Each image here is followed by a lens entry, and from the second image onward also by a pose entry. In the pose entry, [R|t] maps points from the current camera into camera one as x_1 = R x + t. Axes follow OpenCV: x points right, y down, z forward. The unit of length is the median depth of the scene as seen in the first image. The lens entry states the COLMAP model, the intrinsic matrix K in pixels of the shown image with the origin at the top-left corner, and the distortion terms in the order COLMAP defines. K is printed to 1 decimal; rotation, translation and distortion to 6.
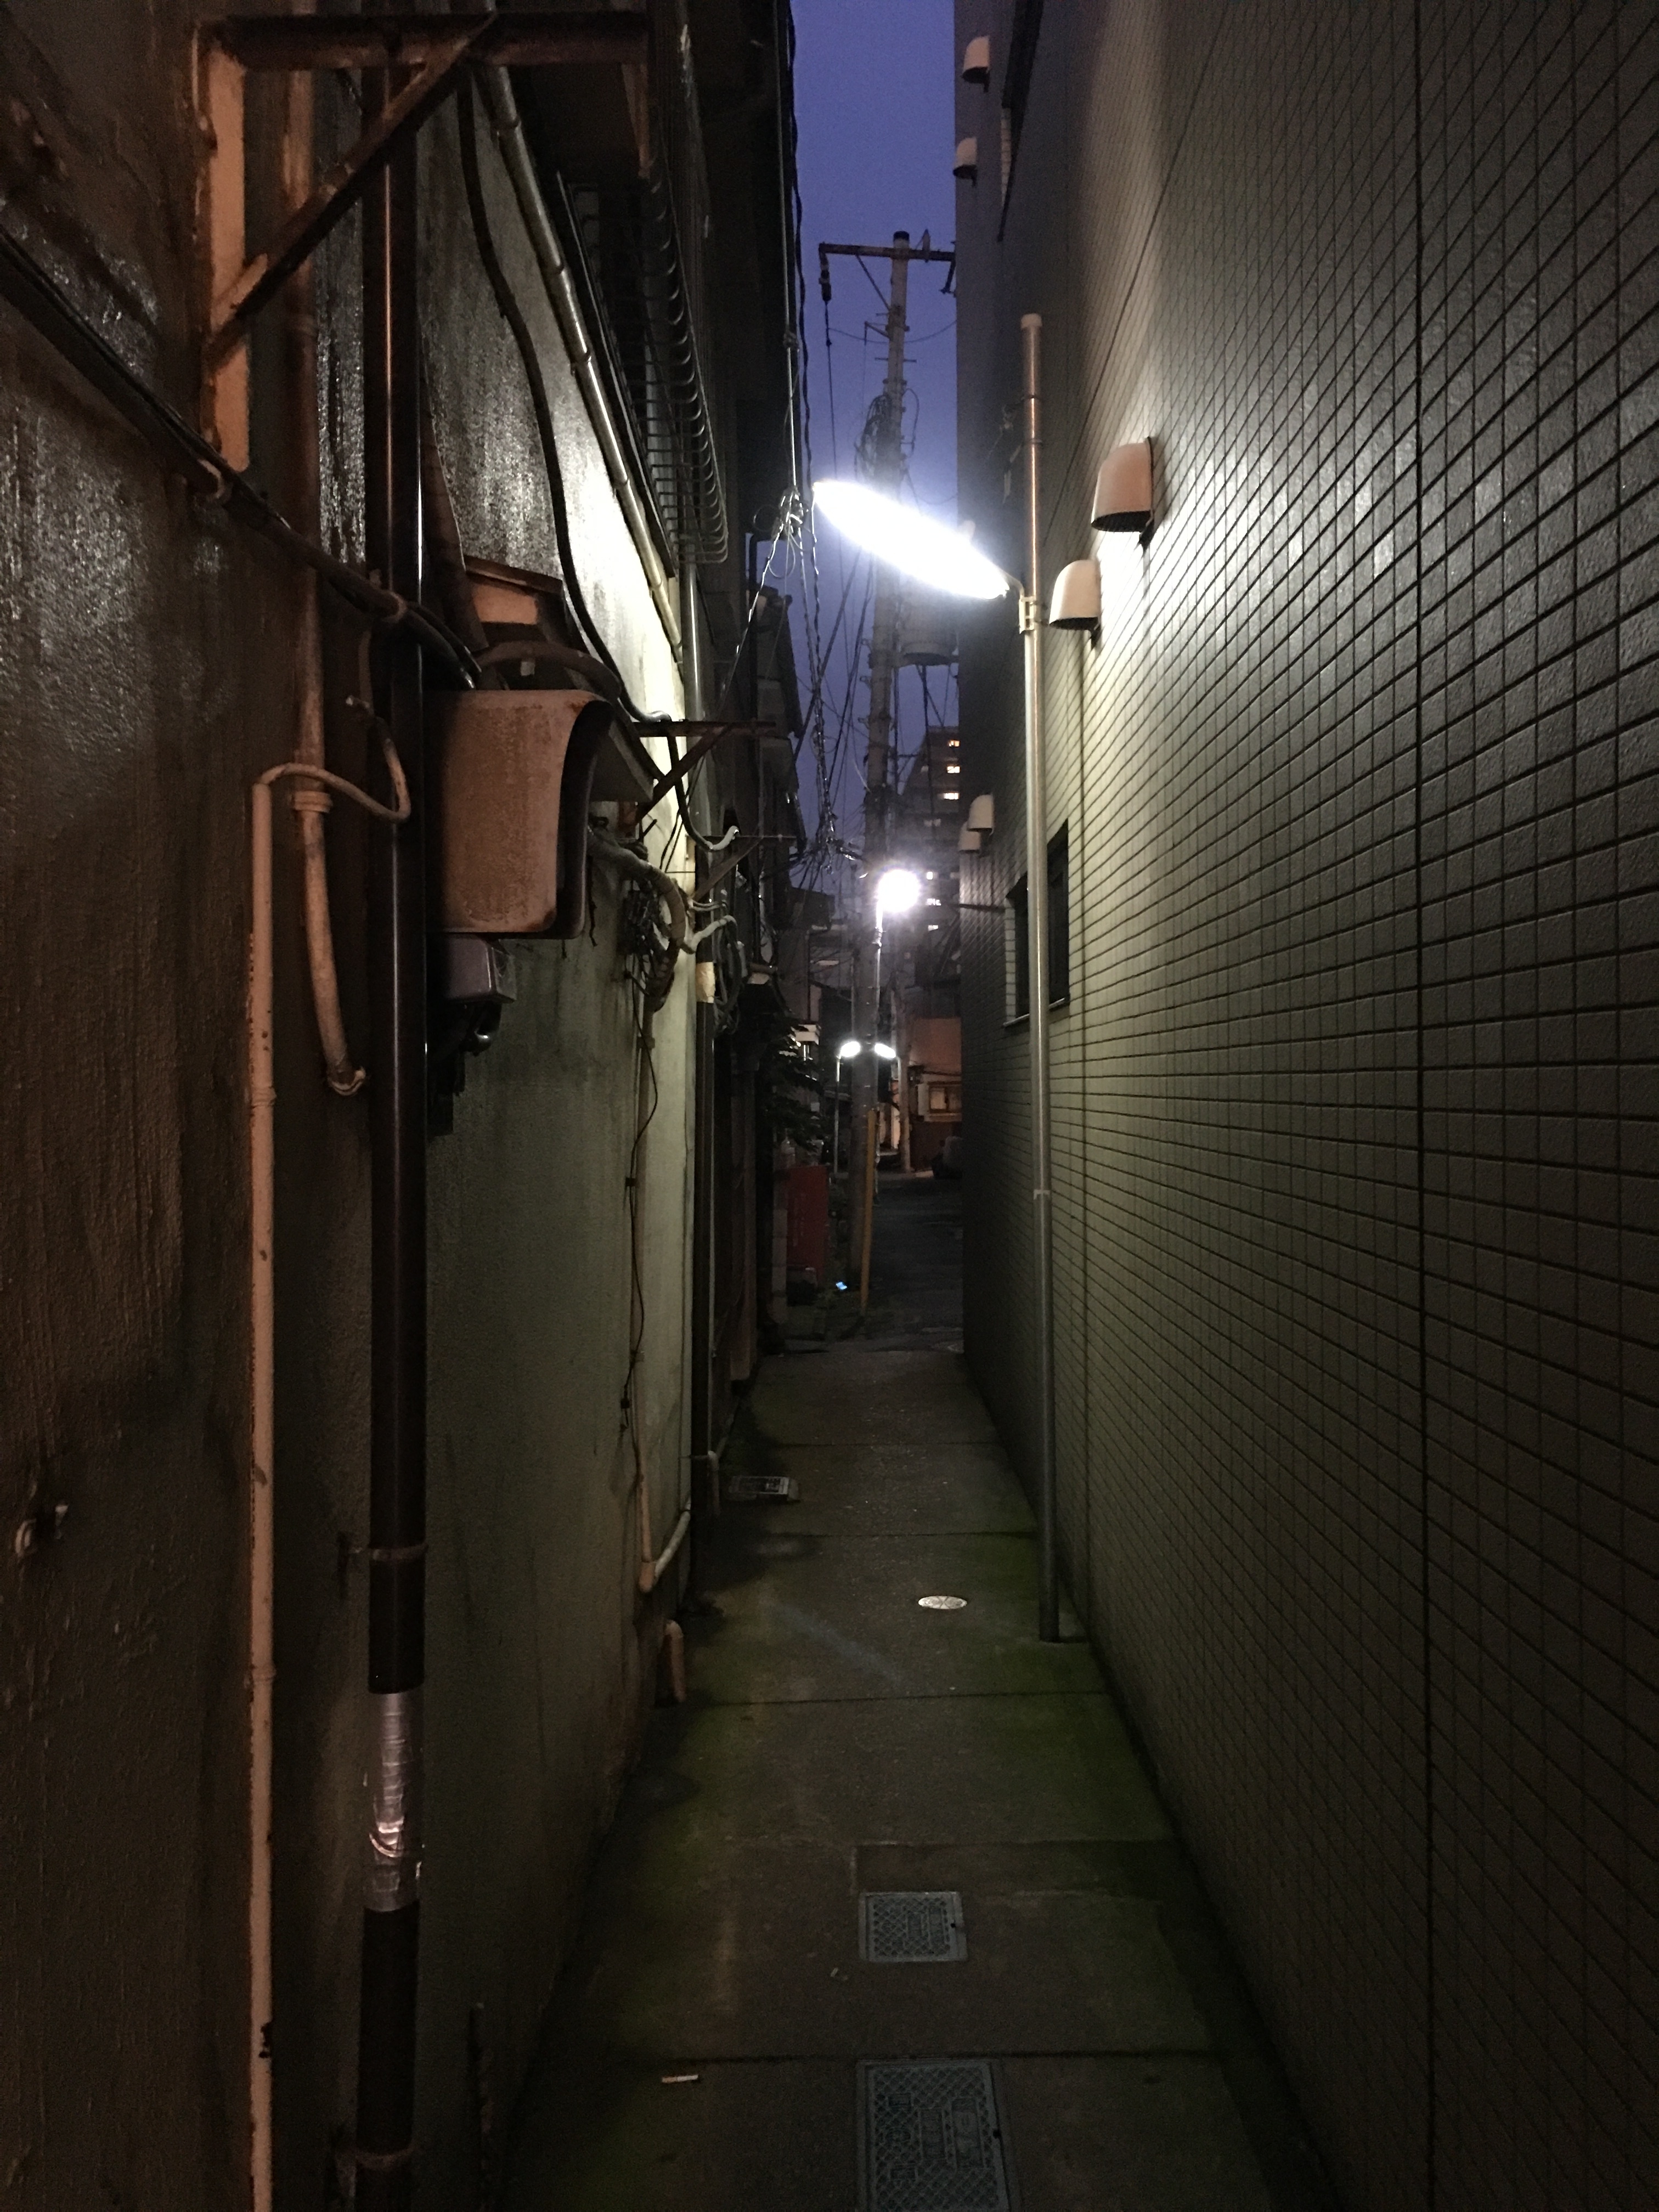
lens RADIAL K [[1909.9, 0, 829.5], [0, 1909.9, 1106.0], [0, 0, 1]] dist [0.105935, 0.001067]
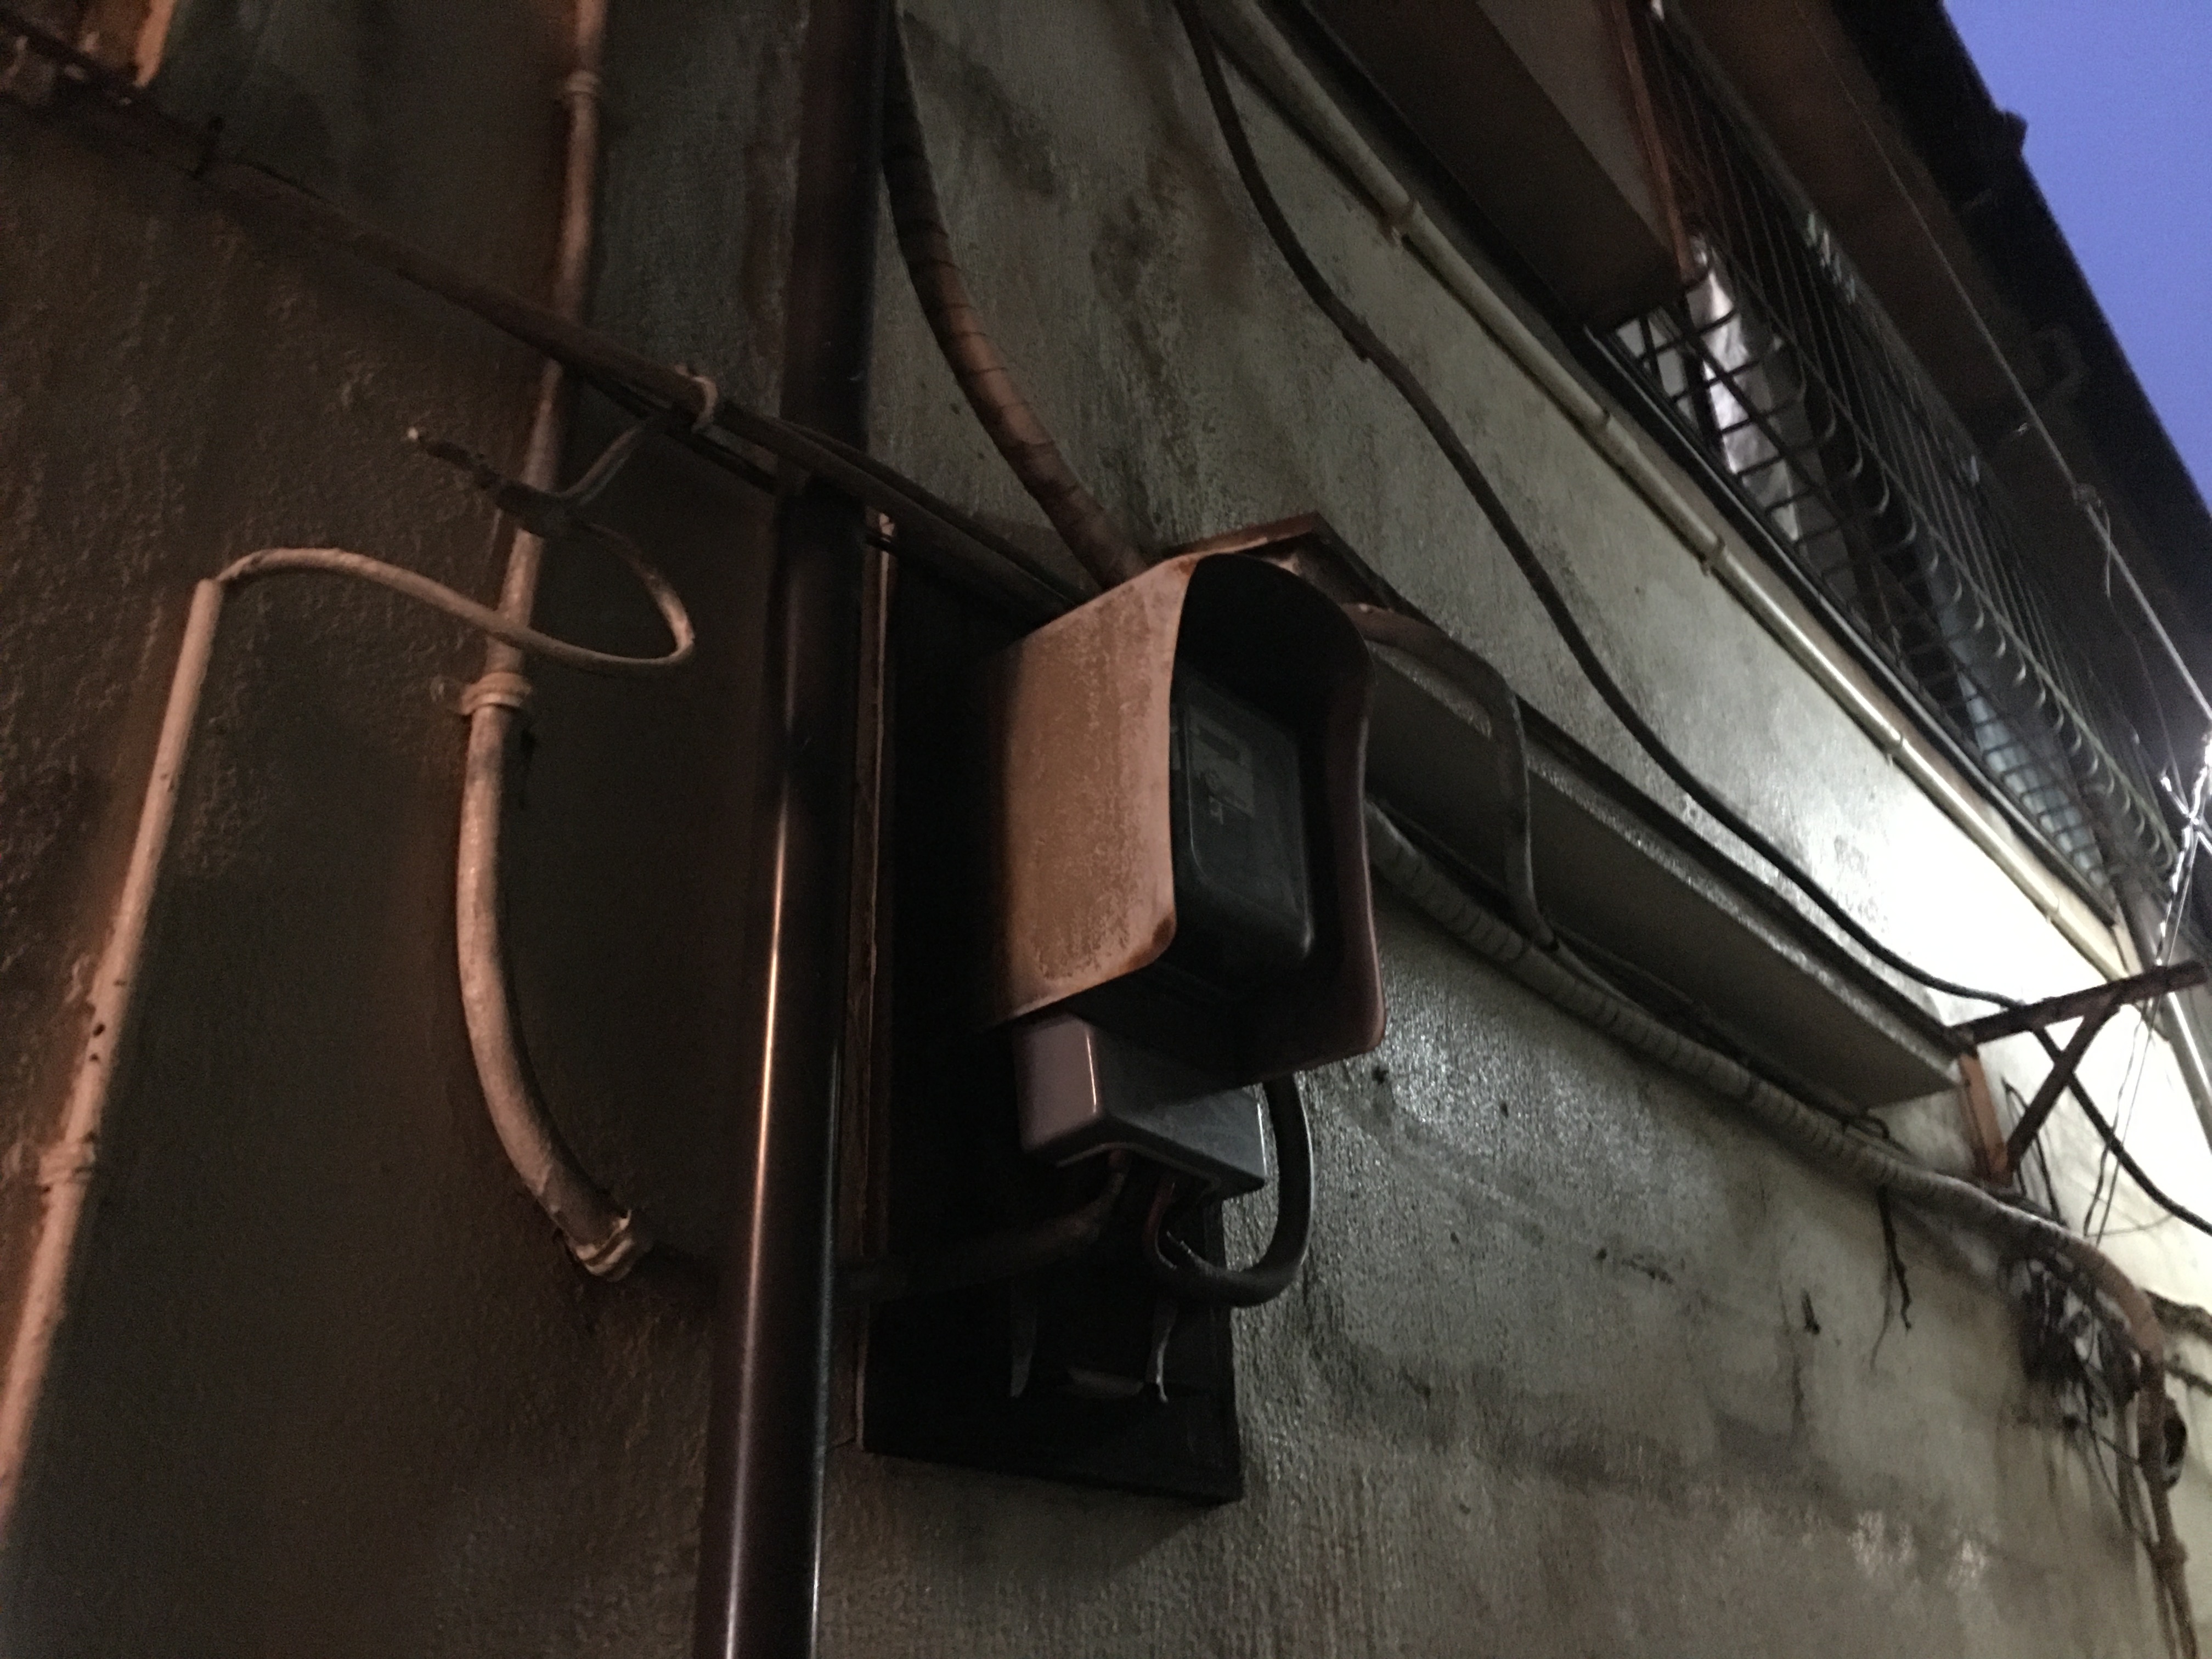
lens RADIAL K [[1909.9, 0, 1106.0], [0, 1909.9, 829.5], [0, 0, 1]] dist [0.105935, 0.001067]
pose [[0.776738, -0.312787, -0.546665, 0.120917], [0.024635, 0.882388, -0.469876, 0.109793], [0.629342, 0.351504, 0.693090, 0.639220]]
